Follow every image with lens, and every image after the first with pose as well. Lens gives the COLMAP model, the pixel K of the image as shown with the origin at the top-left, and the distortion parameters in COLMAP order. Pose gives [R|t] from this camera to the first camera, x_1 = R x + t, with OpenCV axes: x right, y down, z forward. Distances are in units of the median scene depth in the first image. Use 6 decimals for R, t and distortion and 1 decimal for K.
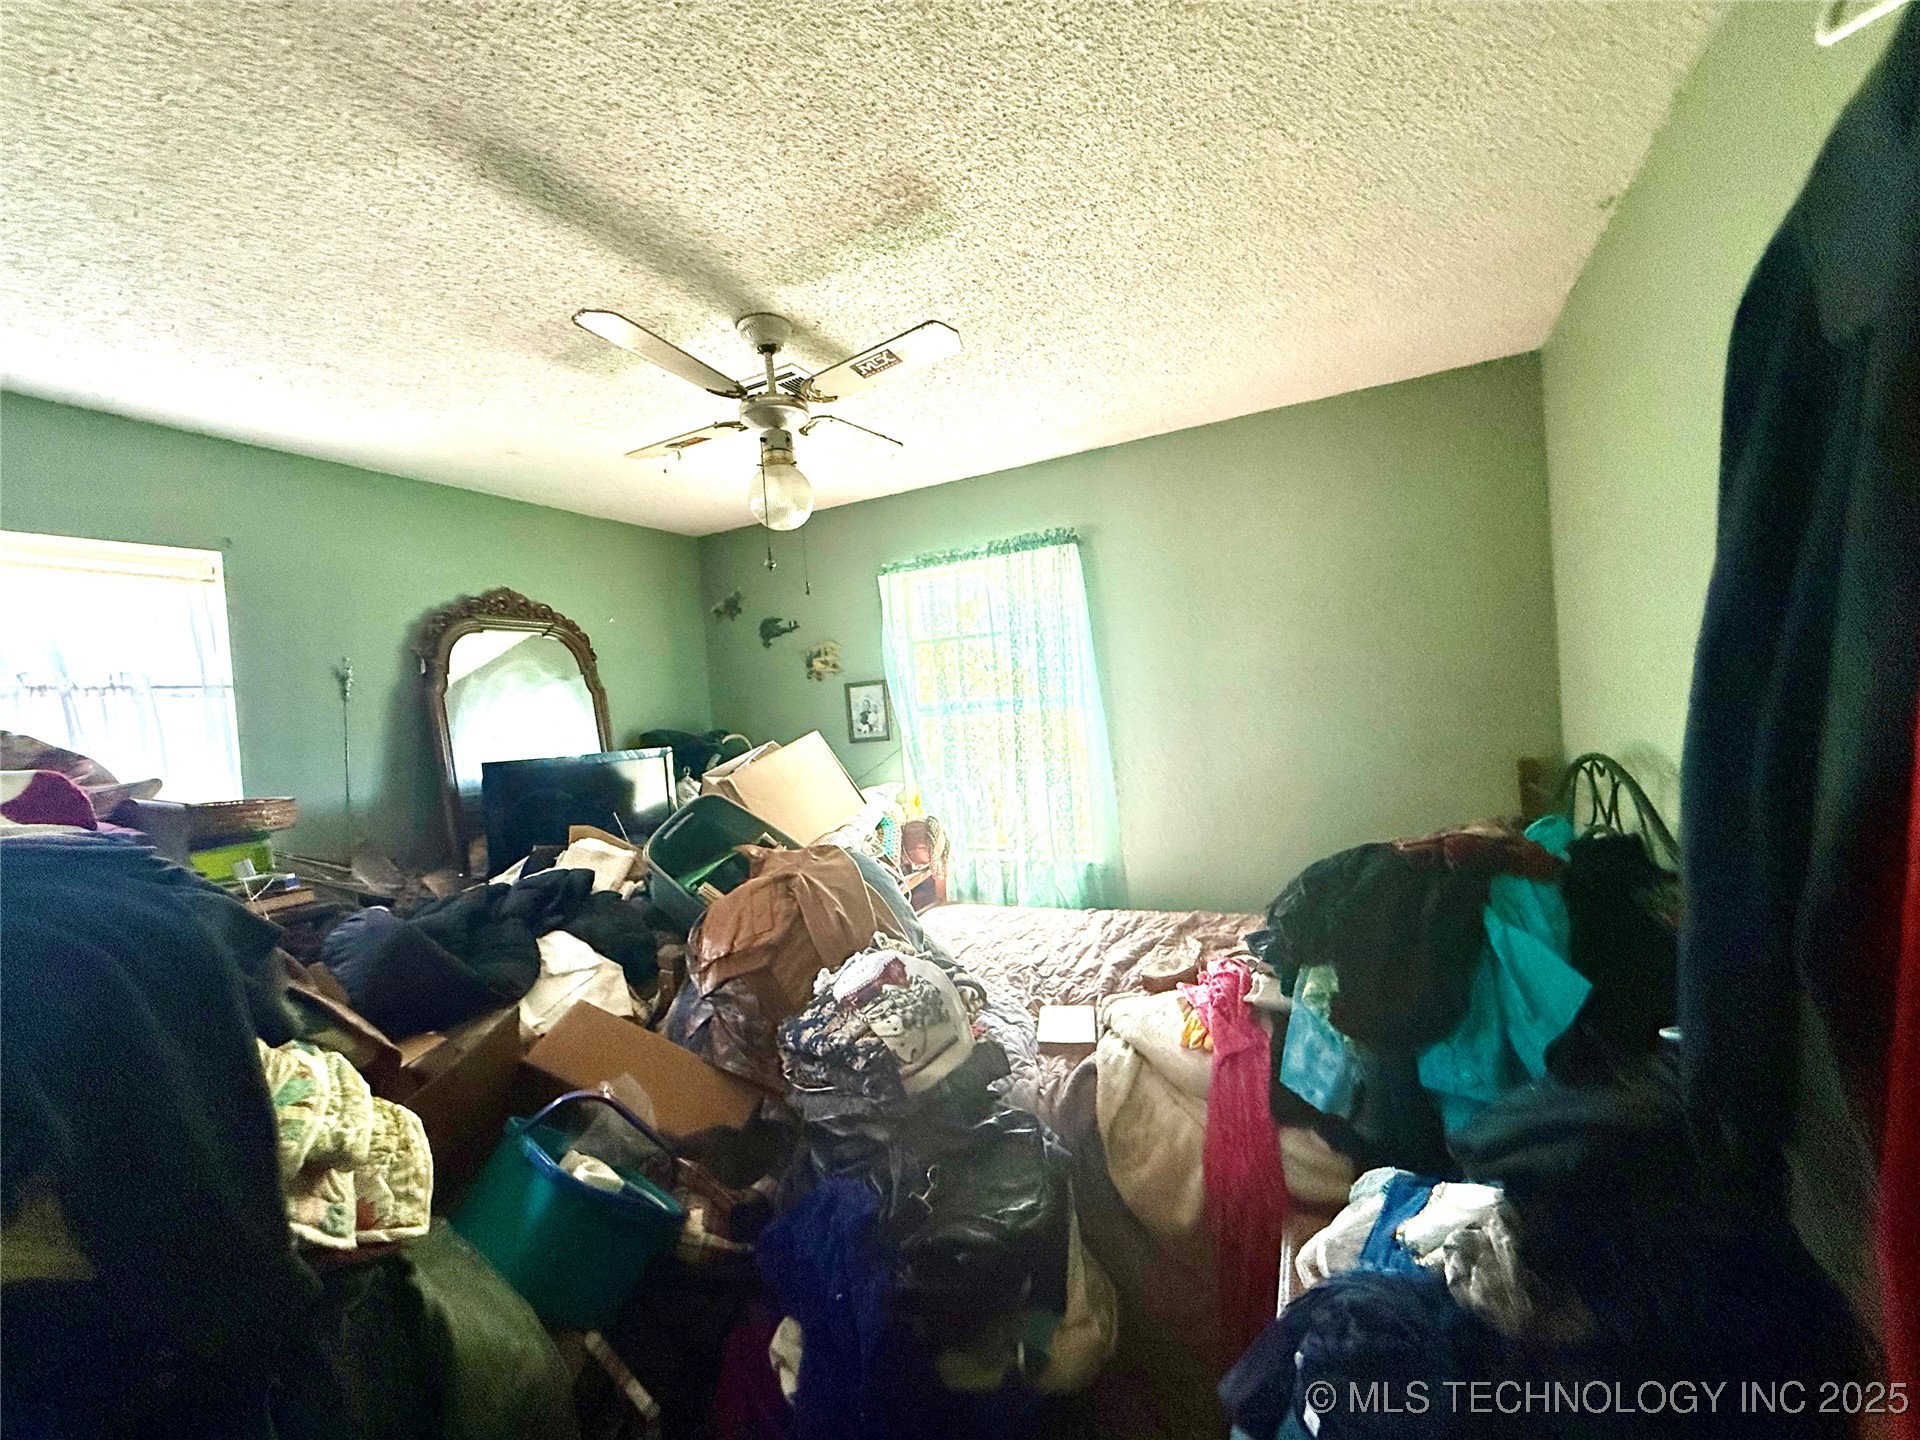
lens RADIAL K [[763.6, 0, 955.7], [0, 763.6, 715.6], [0, 0, 1]] dist [-0.001694, 0.000325]
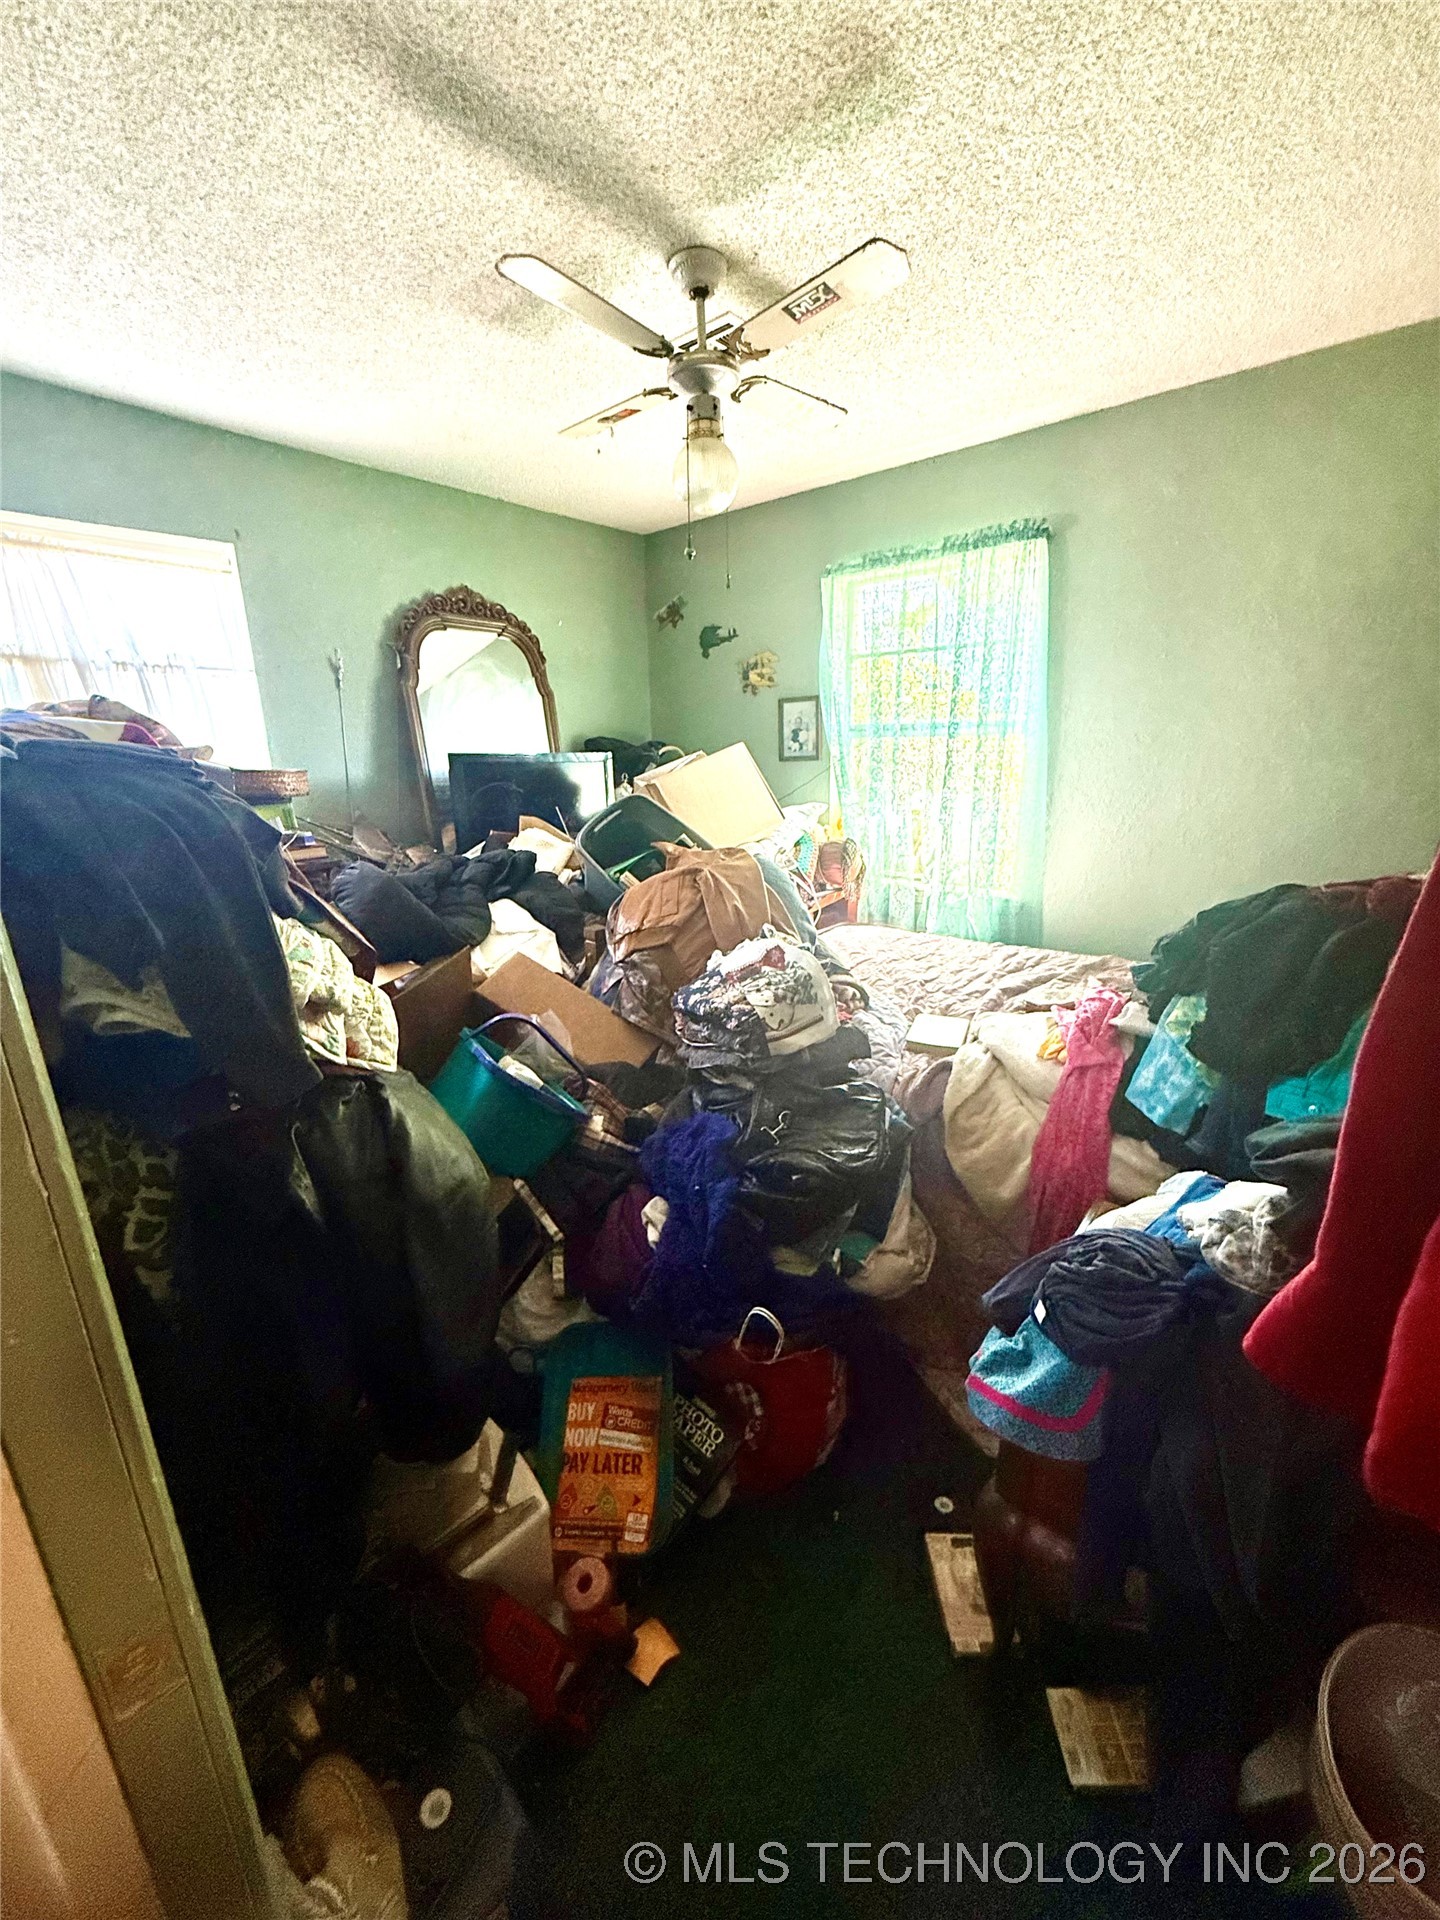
lens RADIAL K [[763.6, 0, 720.7], [0, 763.6, 956.4], [0, 0, 1]] dist [-0.001694, 0.000325]
pose [[0.968318, 0.119132, -0.219473, 0.077988], [-0.057875, 0.962002, 0.266838, 0.040735], [0.242922, -0.245682, 0.938419, -0.049162]]
